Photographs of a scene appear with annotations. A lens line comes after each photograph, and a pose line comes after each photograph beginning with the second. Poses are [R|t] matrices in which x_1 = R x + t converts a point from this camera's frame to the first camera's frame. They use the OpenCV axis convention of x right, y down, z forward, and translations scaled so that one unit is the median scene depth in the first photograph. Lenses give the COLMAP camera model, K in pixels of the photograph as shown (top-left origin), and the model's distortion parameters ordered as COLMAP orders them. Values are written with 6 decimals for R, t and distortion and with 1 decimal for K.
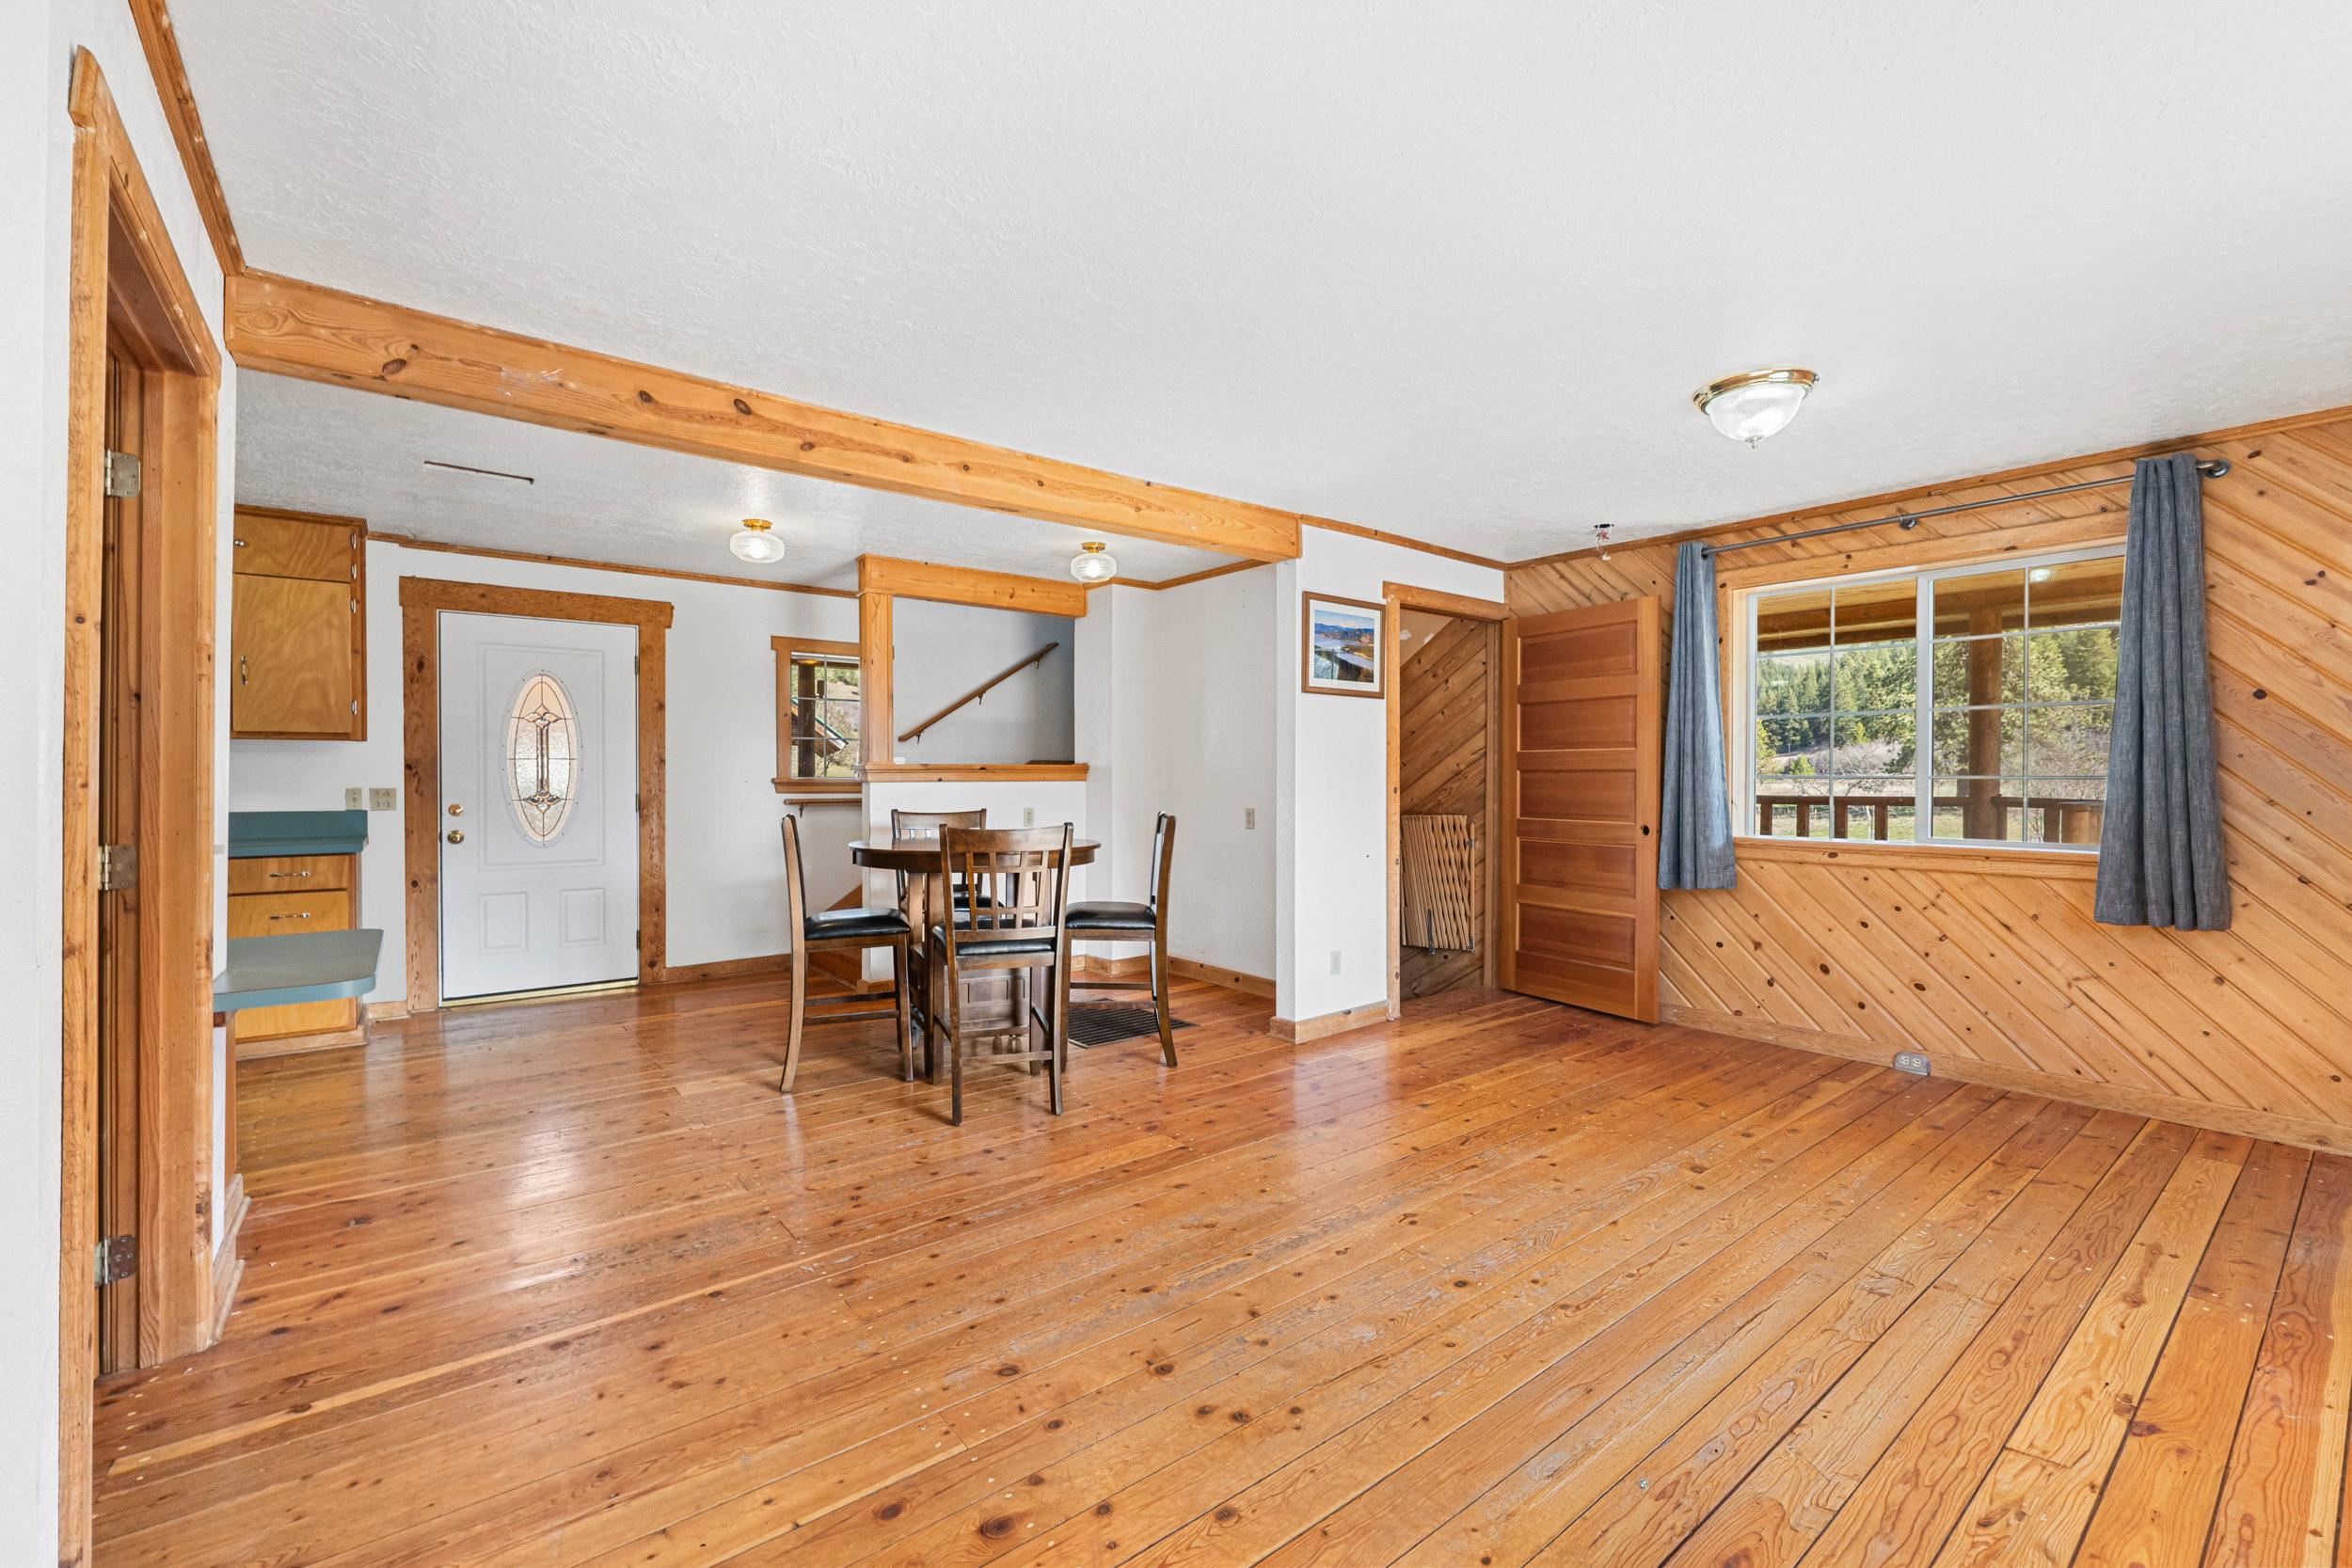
lens RADIAL K [[1013.2, 0, 1179.9], [0, 1013.2, 773.2], [0, 0, 1]] dist [-0.012095, -0.000492]
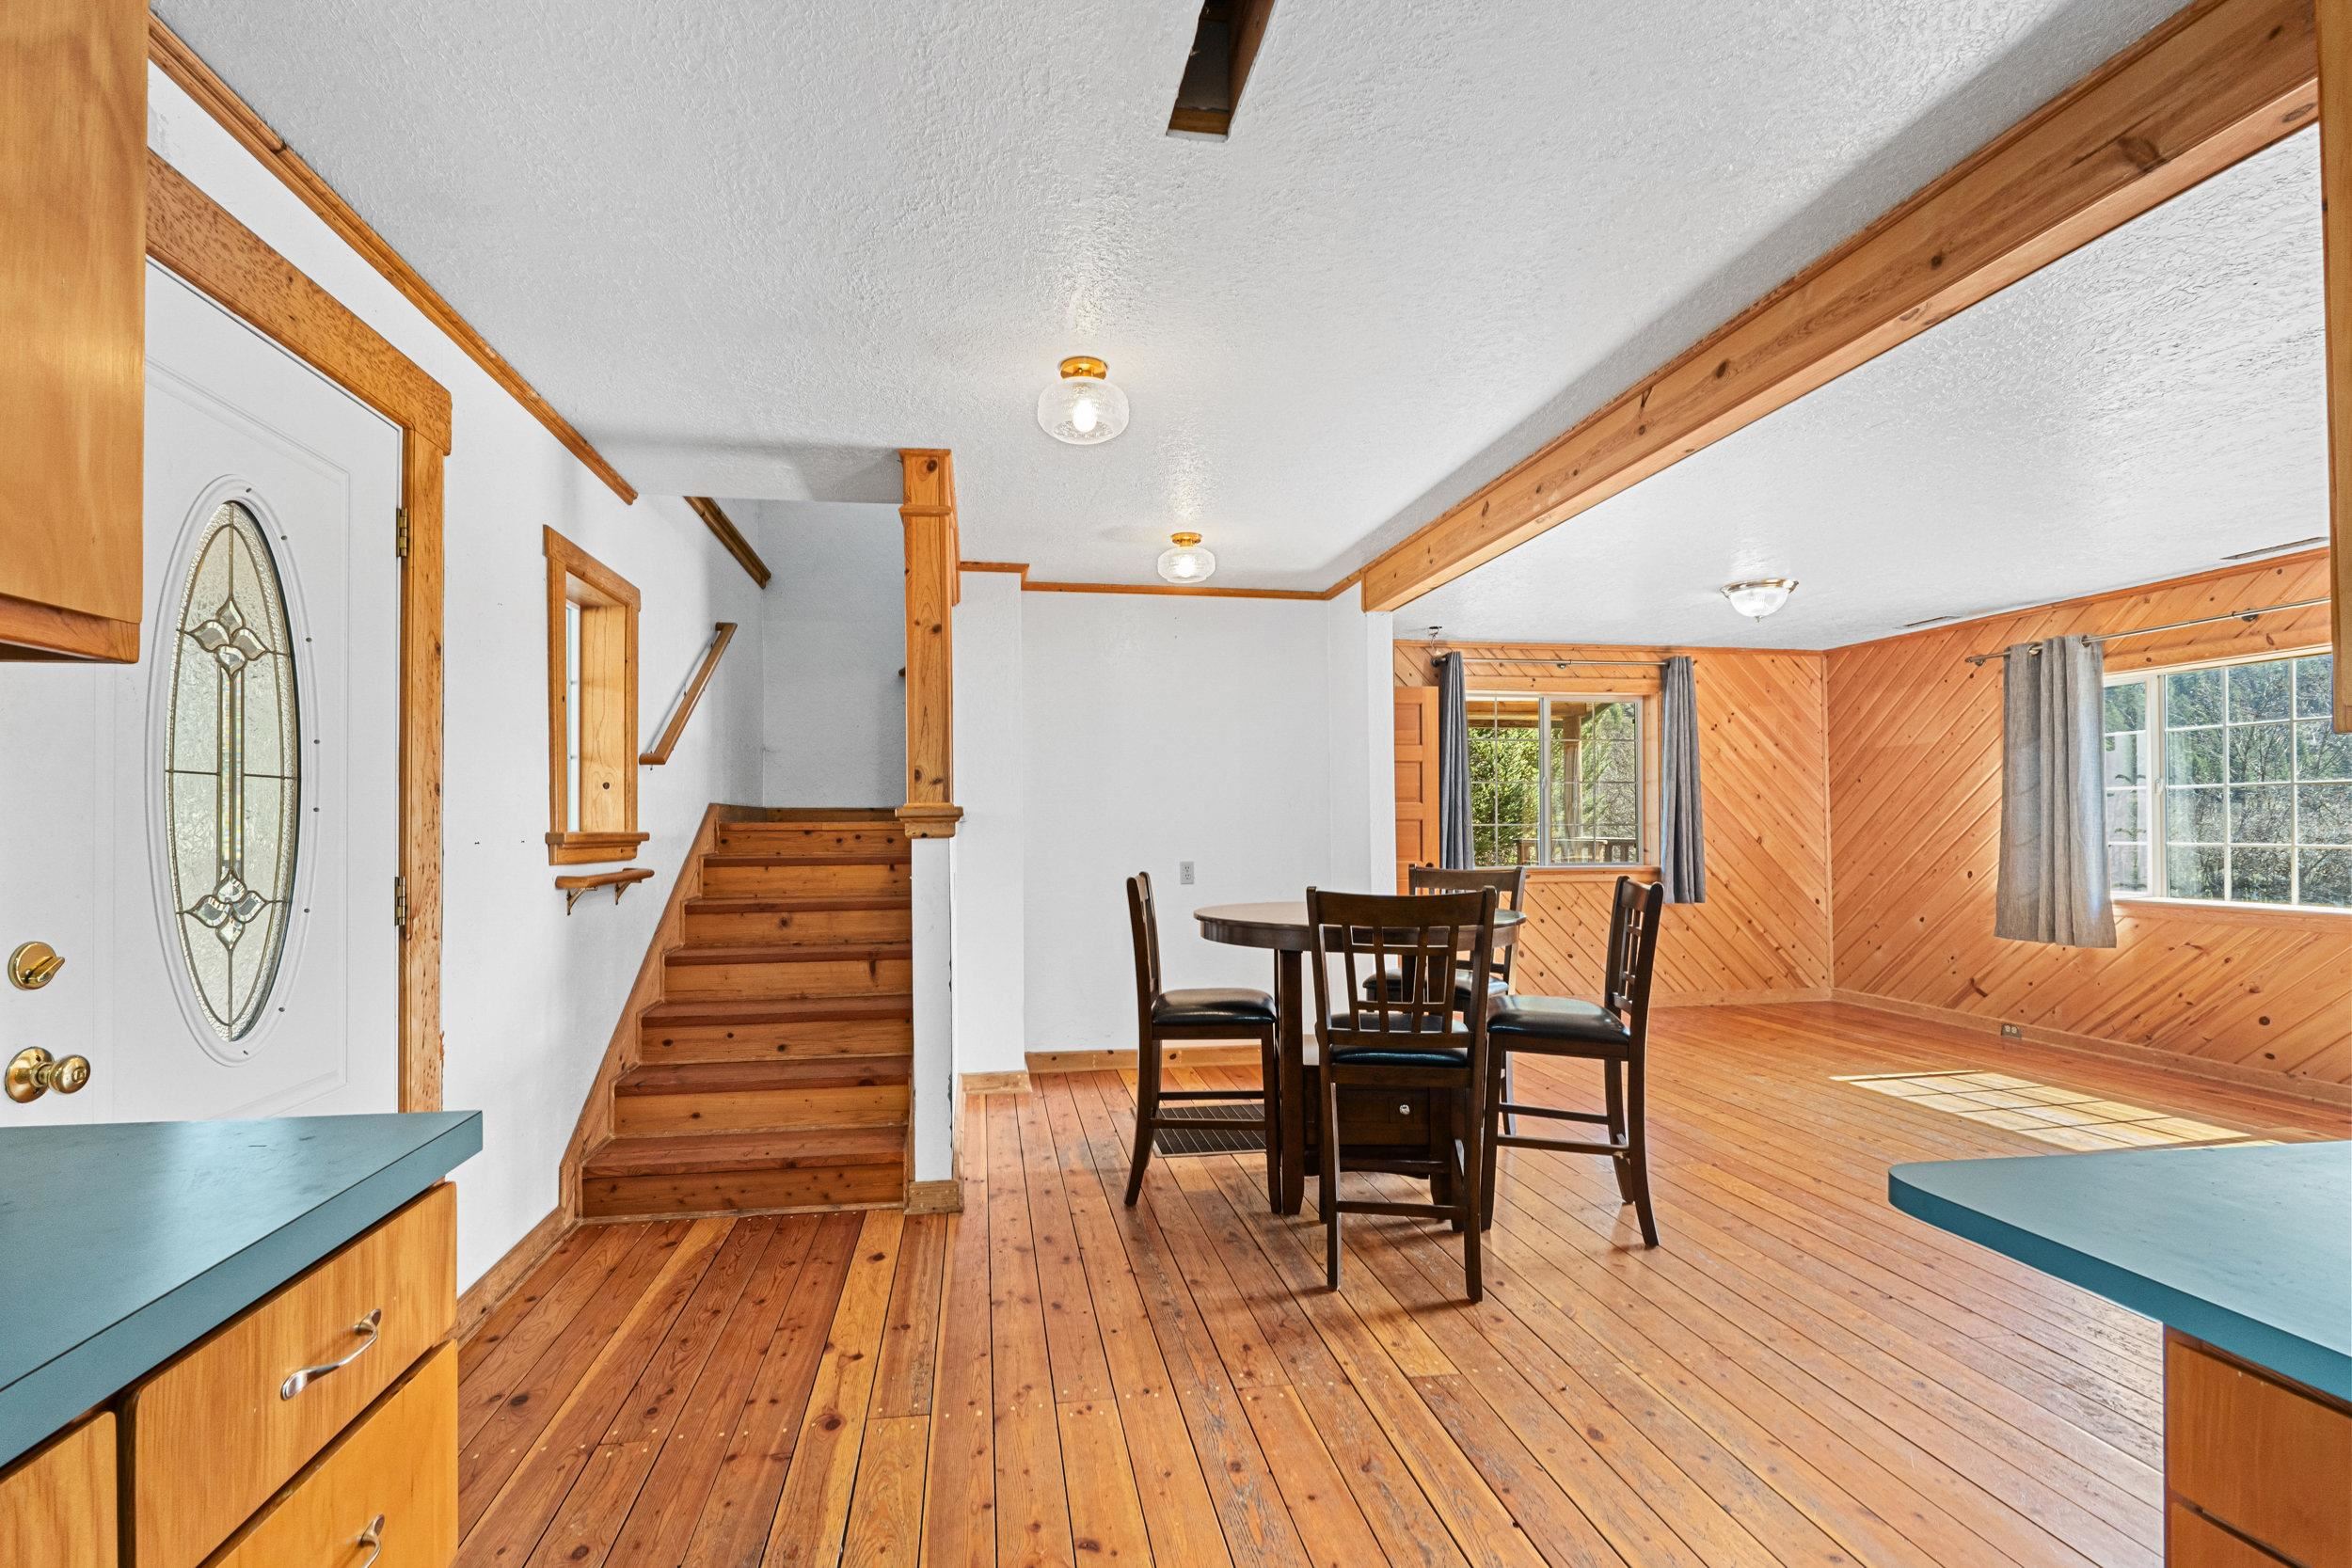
lens RADIAL K [[1013.2, 0, 1167.3], [0, 1013.2, 804.7], [0, 0, 1]] dist [-0.012095, -0.000492]
pose [[0.485630, 0.016497, 0.874009, -0.977770], [0.004835, 0.999756, -0.021557, 0.004310], [-0.874151, 0.014695, 0.485431, 0.774198]]
